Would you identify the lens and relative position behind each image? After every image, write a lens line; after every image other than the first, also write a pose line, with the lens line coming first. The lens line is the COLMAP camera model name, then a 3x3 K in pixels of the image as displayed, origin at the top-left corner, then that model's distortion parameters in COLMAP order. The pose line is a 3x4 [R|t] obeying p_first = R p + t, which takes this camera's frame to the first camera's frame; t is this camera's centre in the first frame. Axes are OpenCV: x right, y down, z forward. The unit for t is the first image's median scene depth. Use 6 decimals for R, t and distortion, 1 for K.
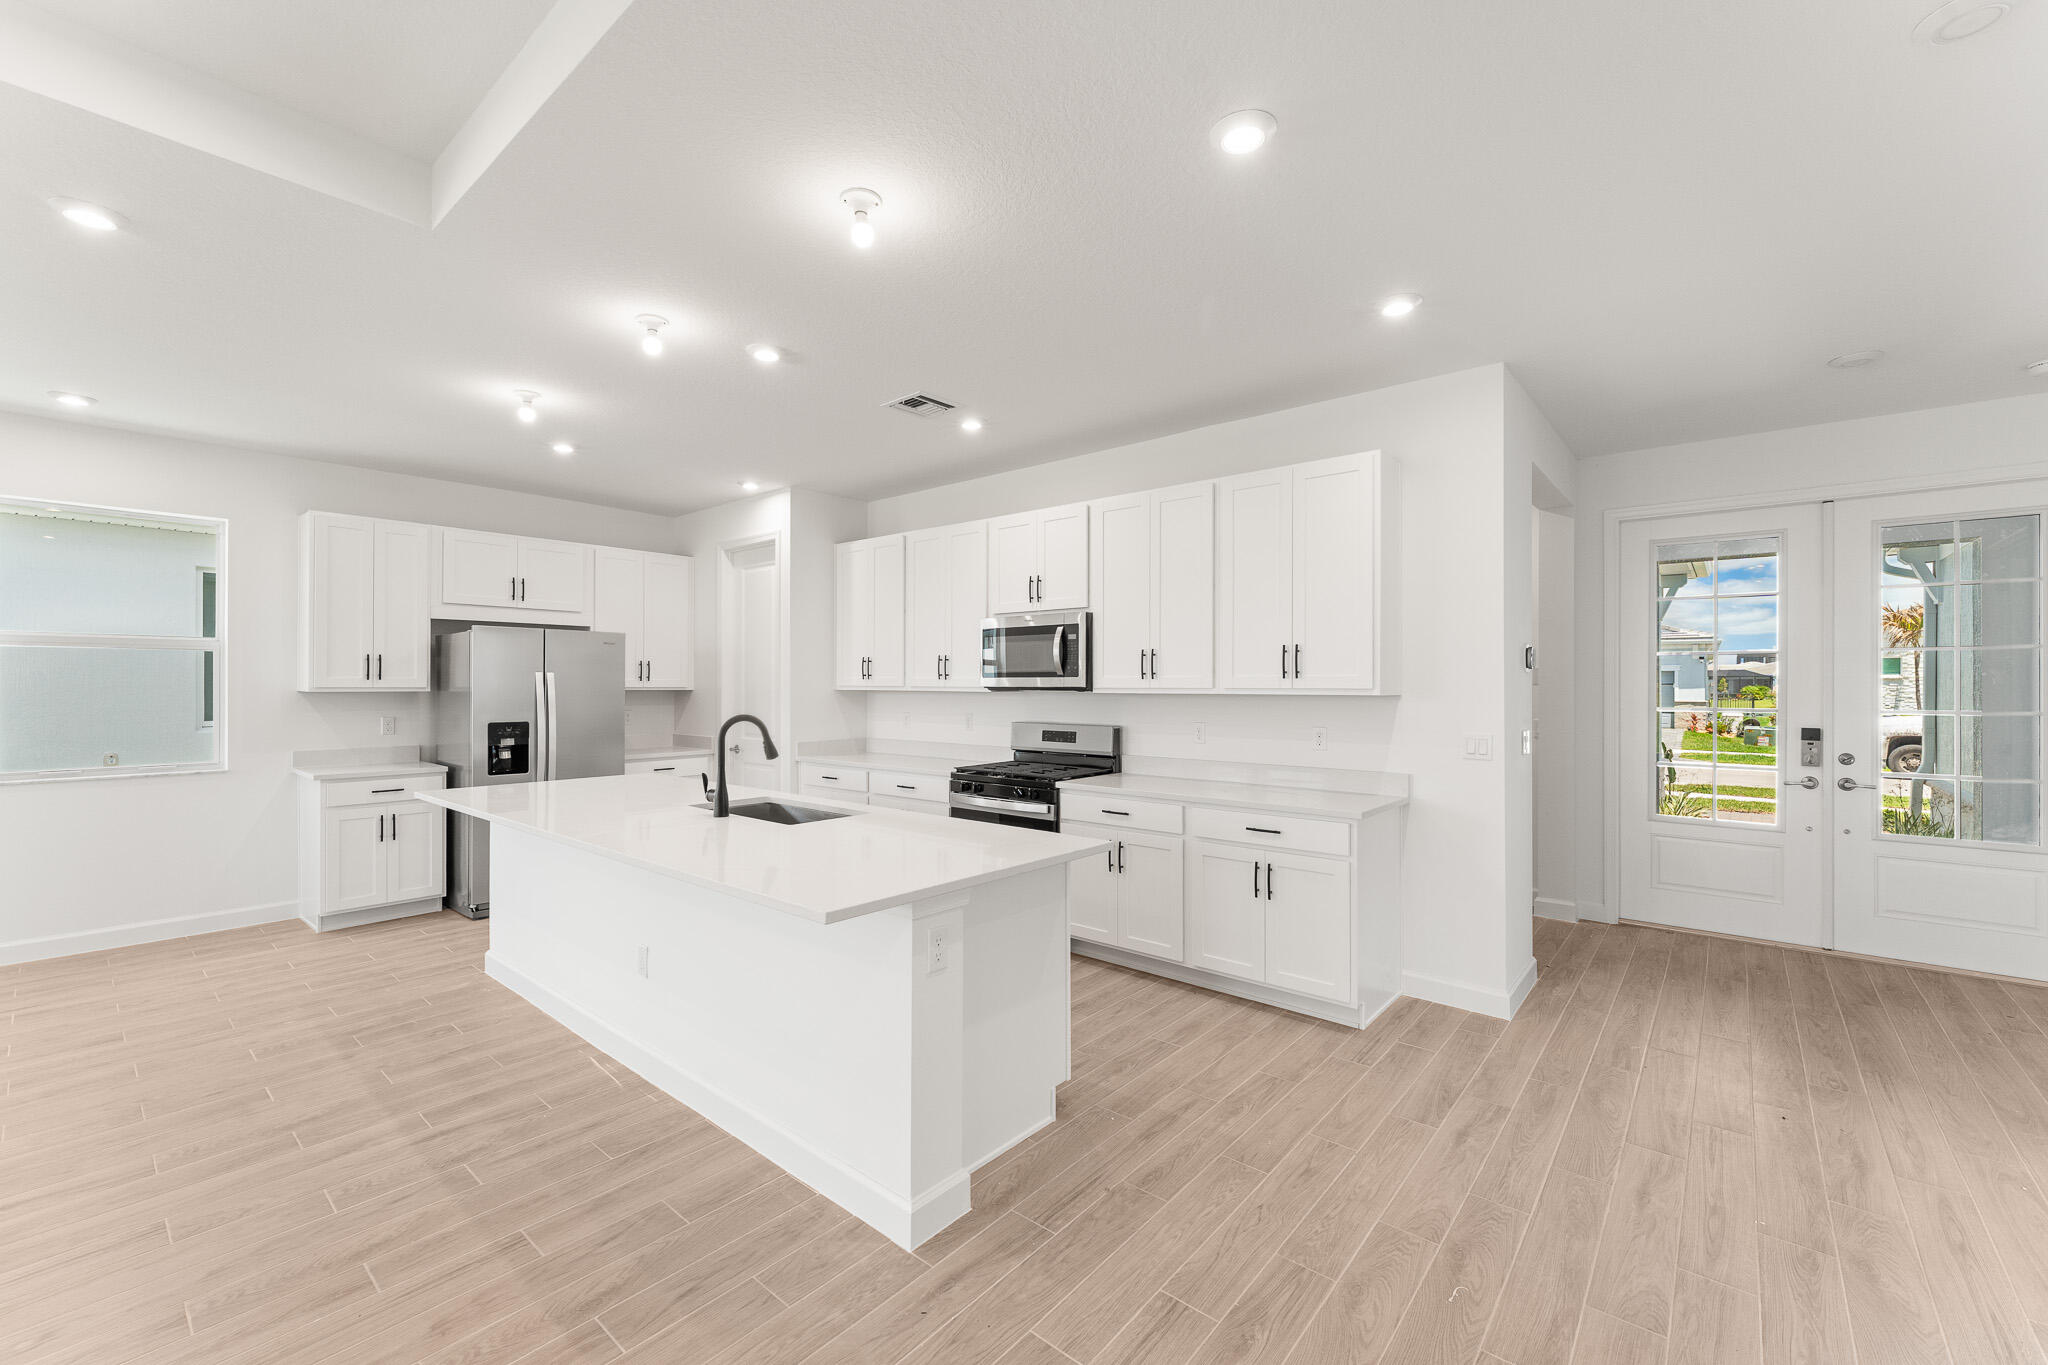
lens RADIAL K [[826.0, 0, 1020.2], [0, 826.0, 669.6], [0, 0, 1]] dist [-0.000776, -0.000071]
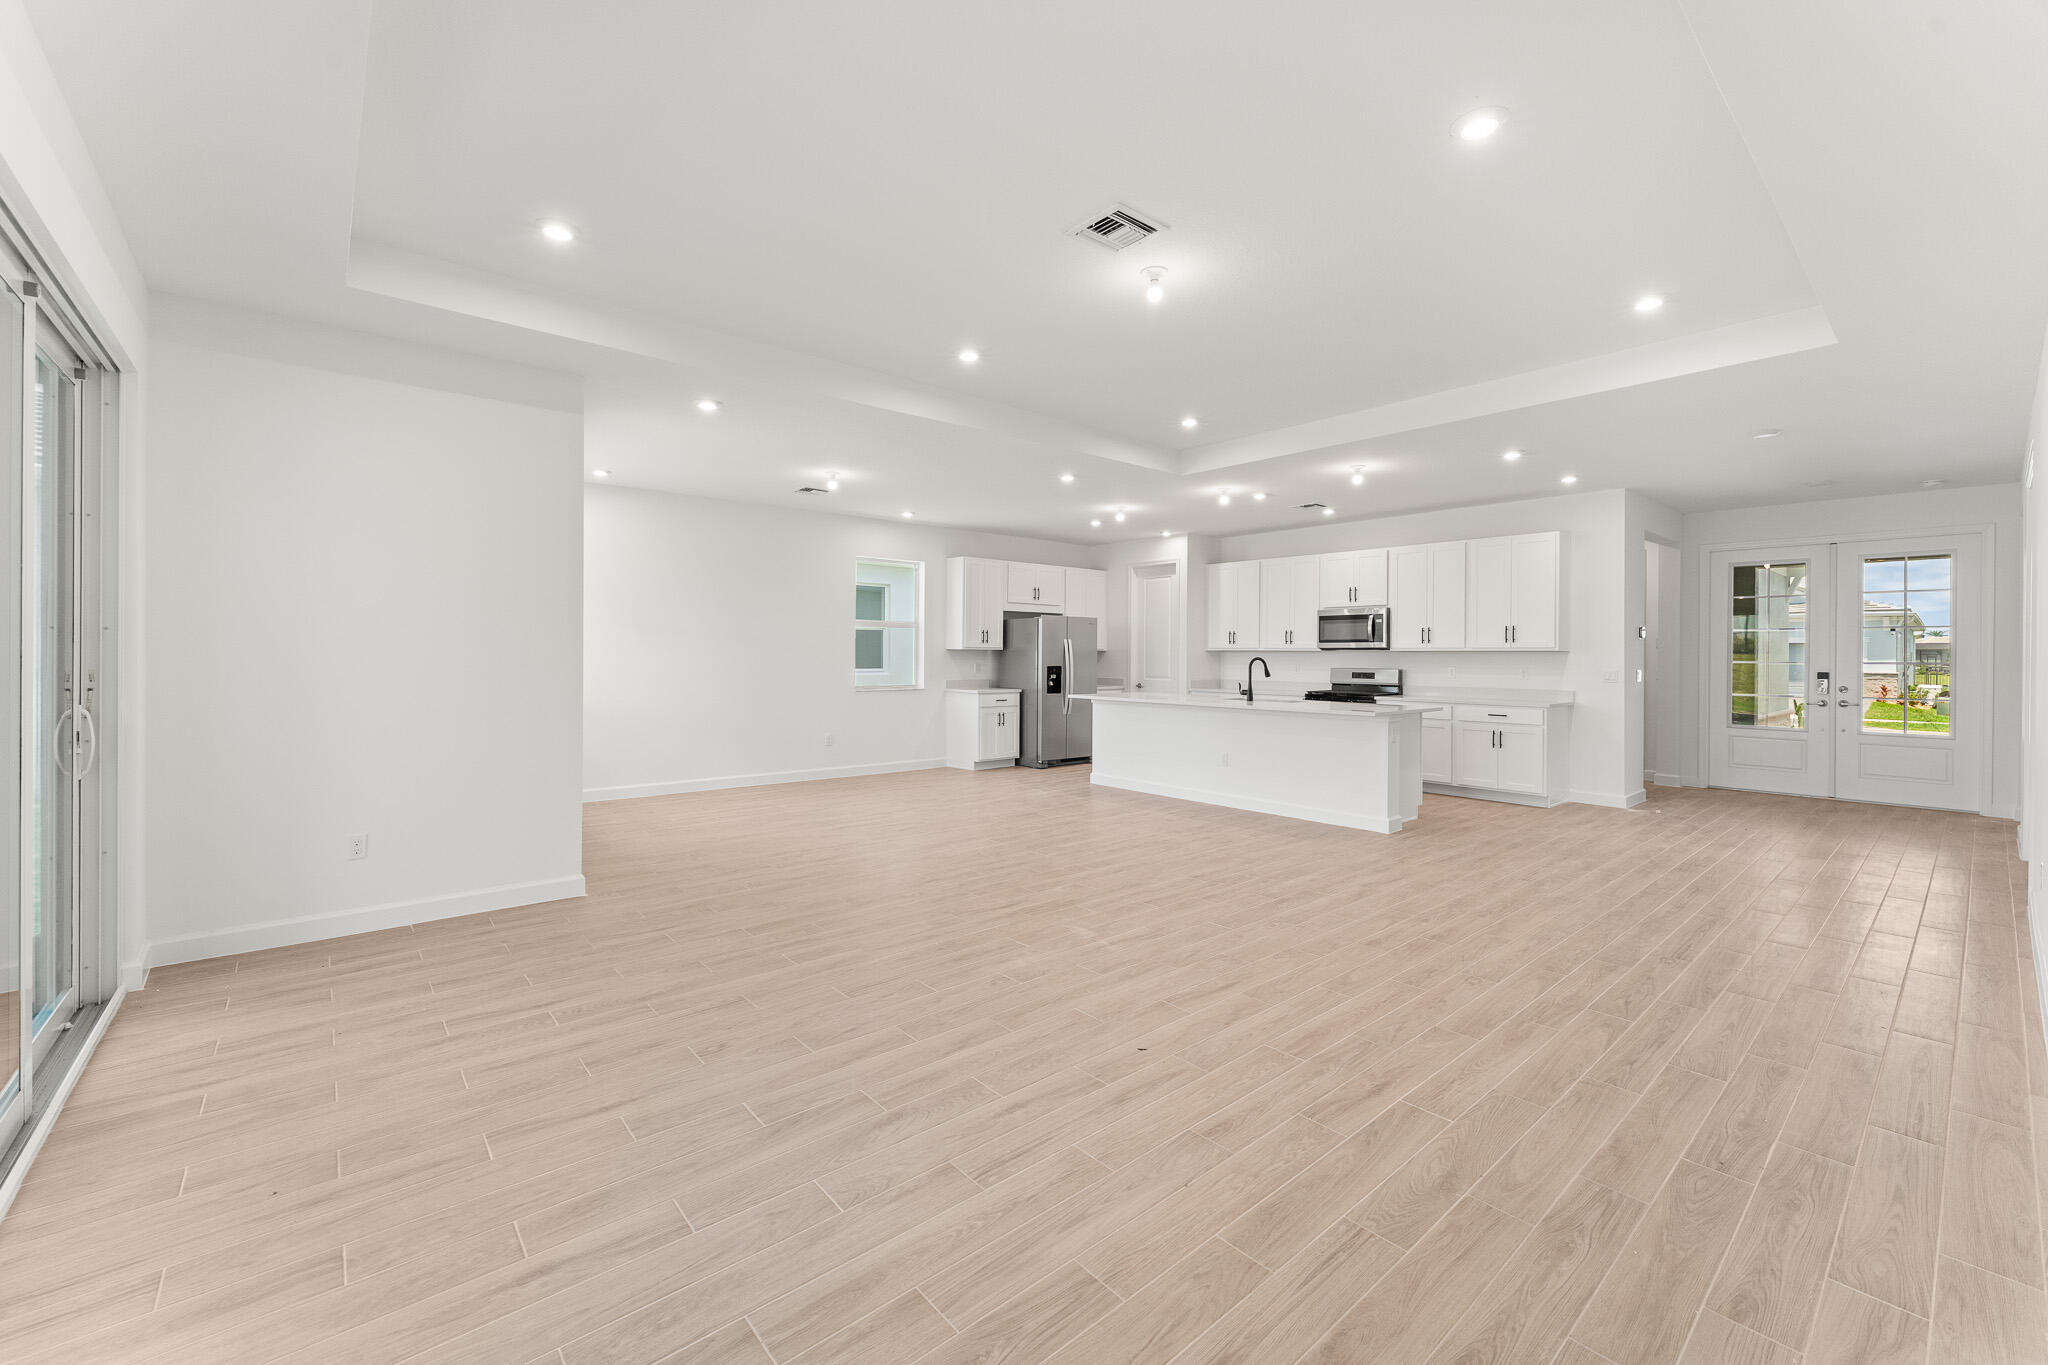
lens RADIAL K [[833.2, 0, 1018.8], [0, 833.2, 642.9], [0, 0, 1]] dist [-0.000013, 0.000125]
pose [[0.988890, 0.002037, -0.148636, -0.449386], [-0.001644, 0.999995, 0.002768, 0.006444], [0.148640, -0.002493, 0.988888, -0.962093]]
